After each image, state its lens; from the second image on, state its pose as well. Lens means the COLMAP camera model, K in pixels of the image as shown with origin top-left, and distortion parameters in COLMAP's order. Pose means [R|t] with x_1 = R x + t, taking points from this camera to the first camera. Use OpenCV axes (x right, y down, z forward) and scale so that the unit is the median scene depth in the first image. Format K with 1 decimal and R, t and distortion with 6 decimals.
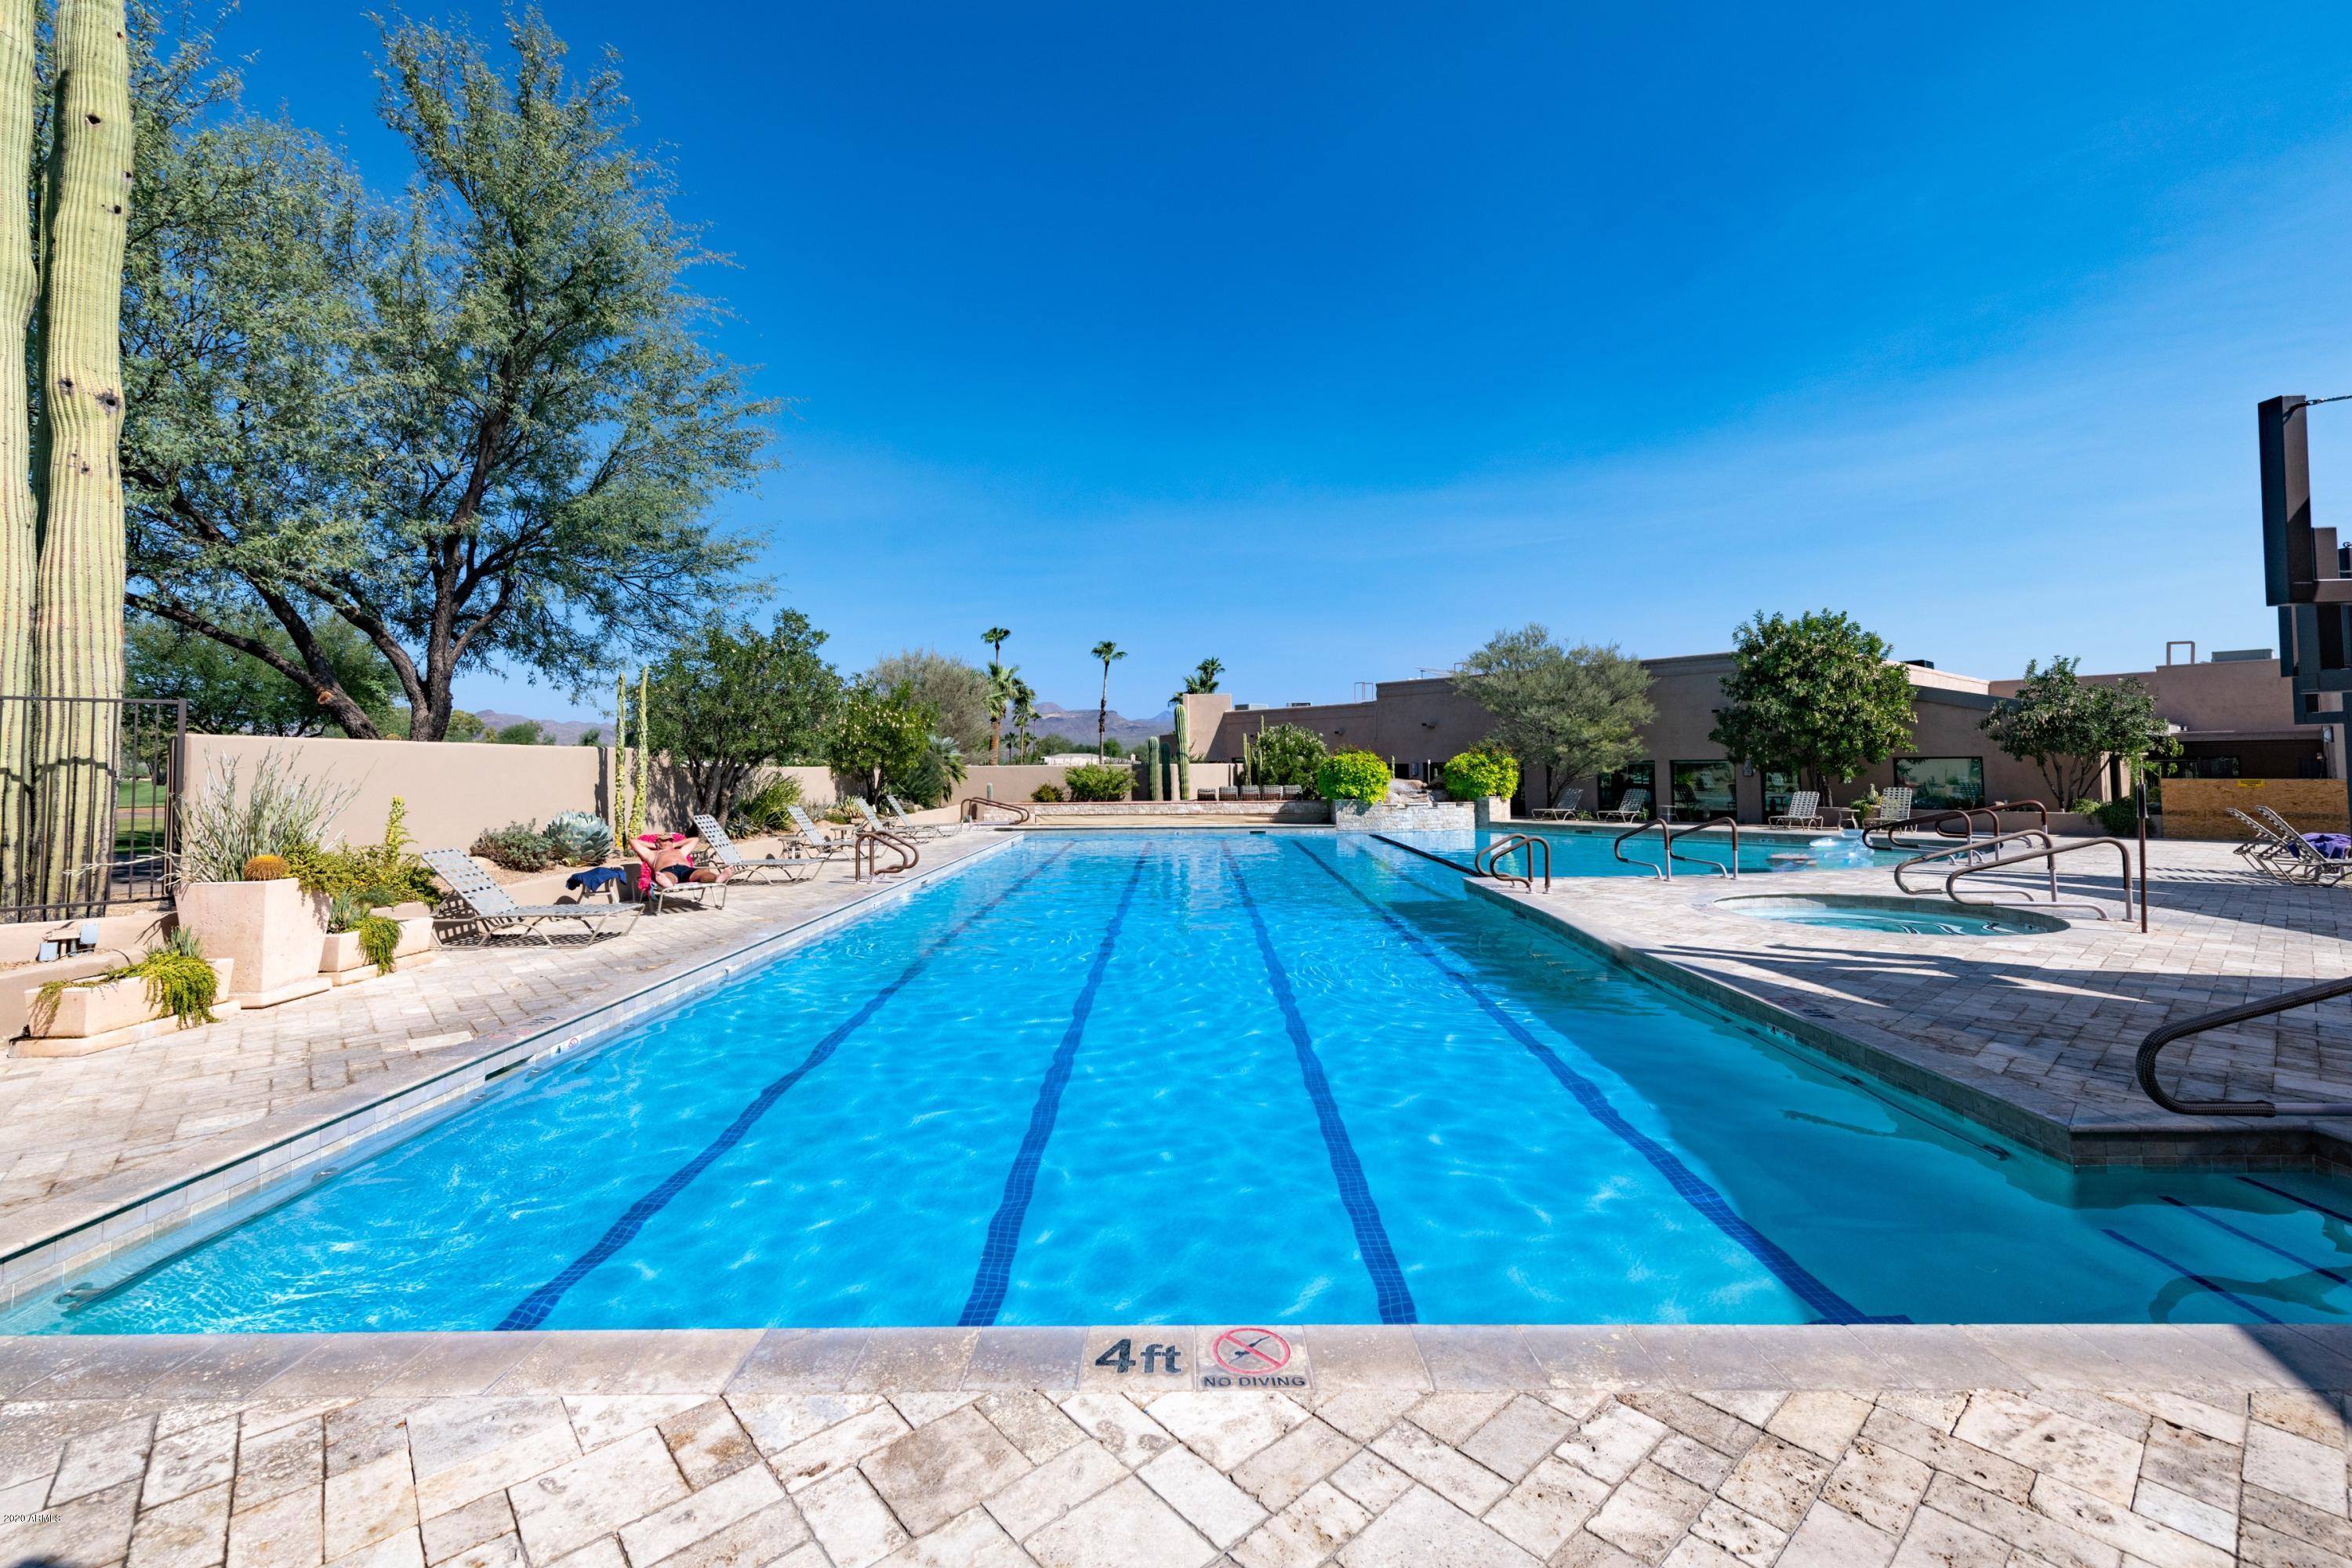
lens RADIAL K [[931.9, 0, 1154.1], [0, 931.9, 771.5], [0, 0, 1]] dist [0.004576, 0.000144]
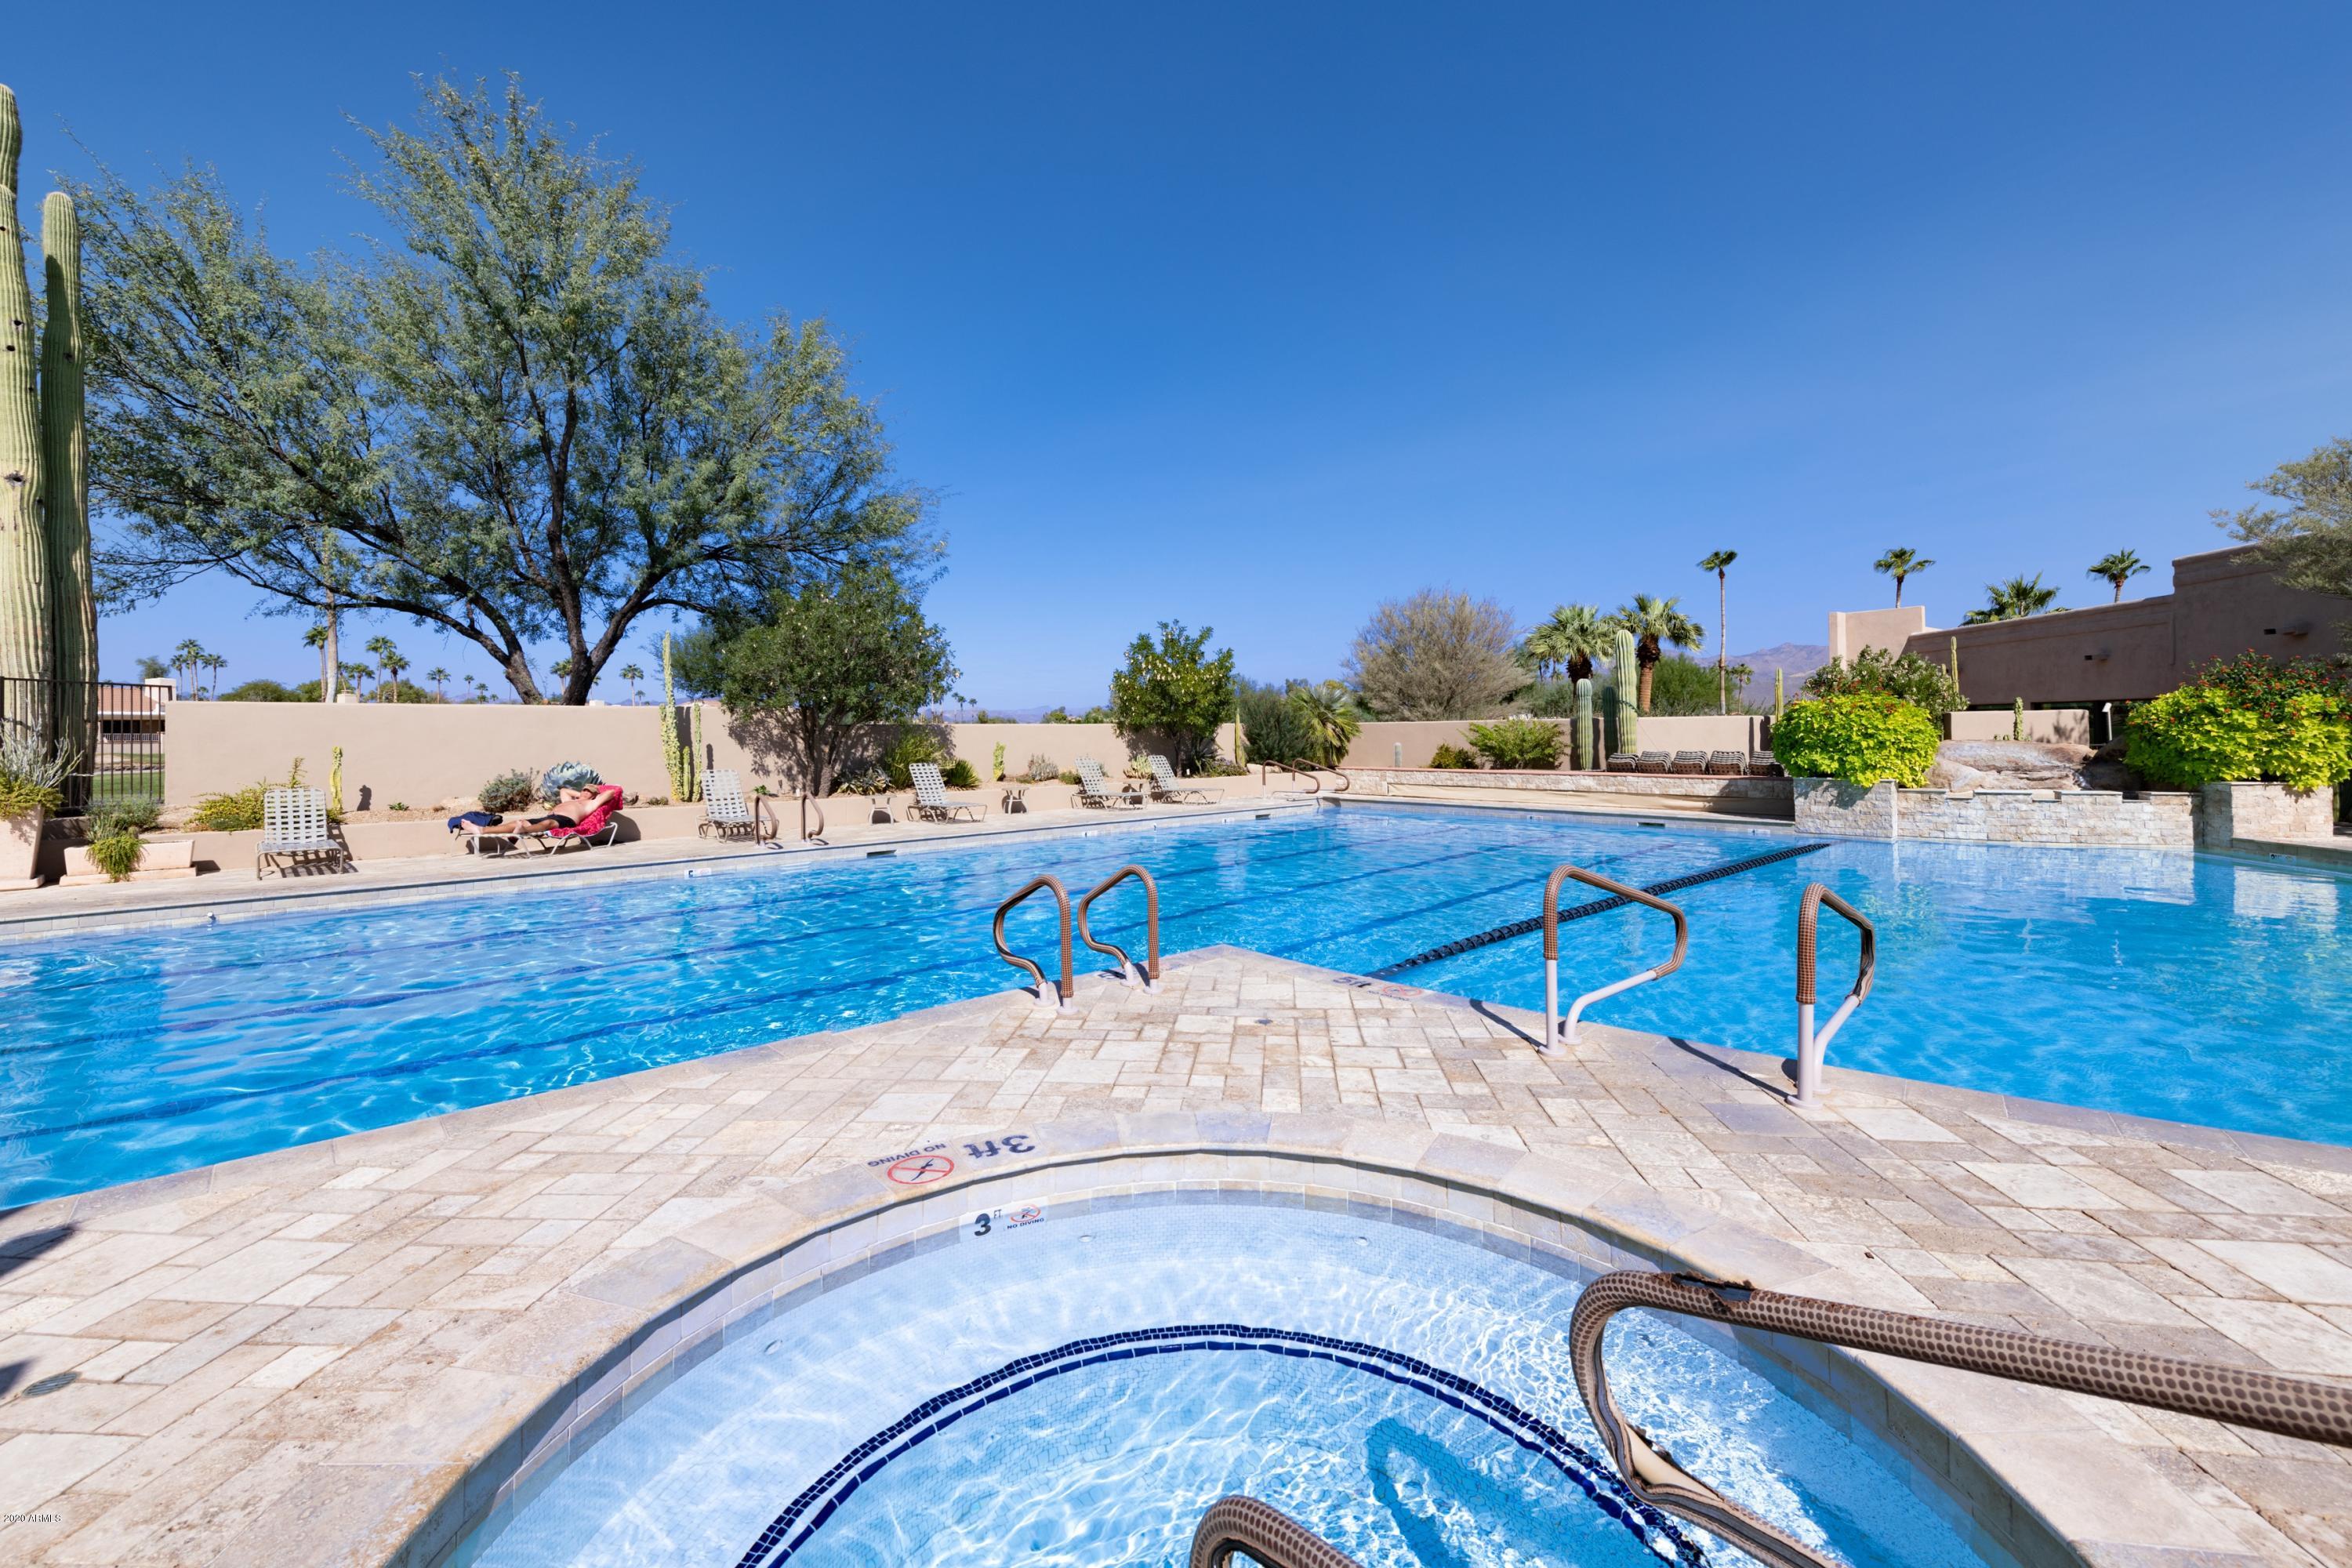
lens RADIAL K [[931.9, 0, 1171.0], [0, 931.9, 798.0], [0, 0, 1]] dist [0.004576, 0.000144]
pose [[0.694250, 0.052696, -0.717803, 0.324567], [-0.000666, 0.997363, 0.072576, 0.001533], [0.719734, -0.049908, 0.692454, 0.316765]]
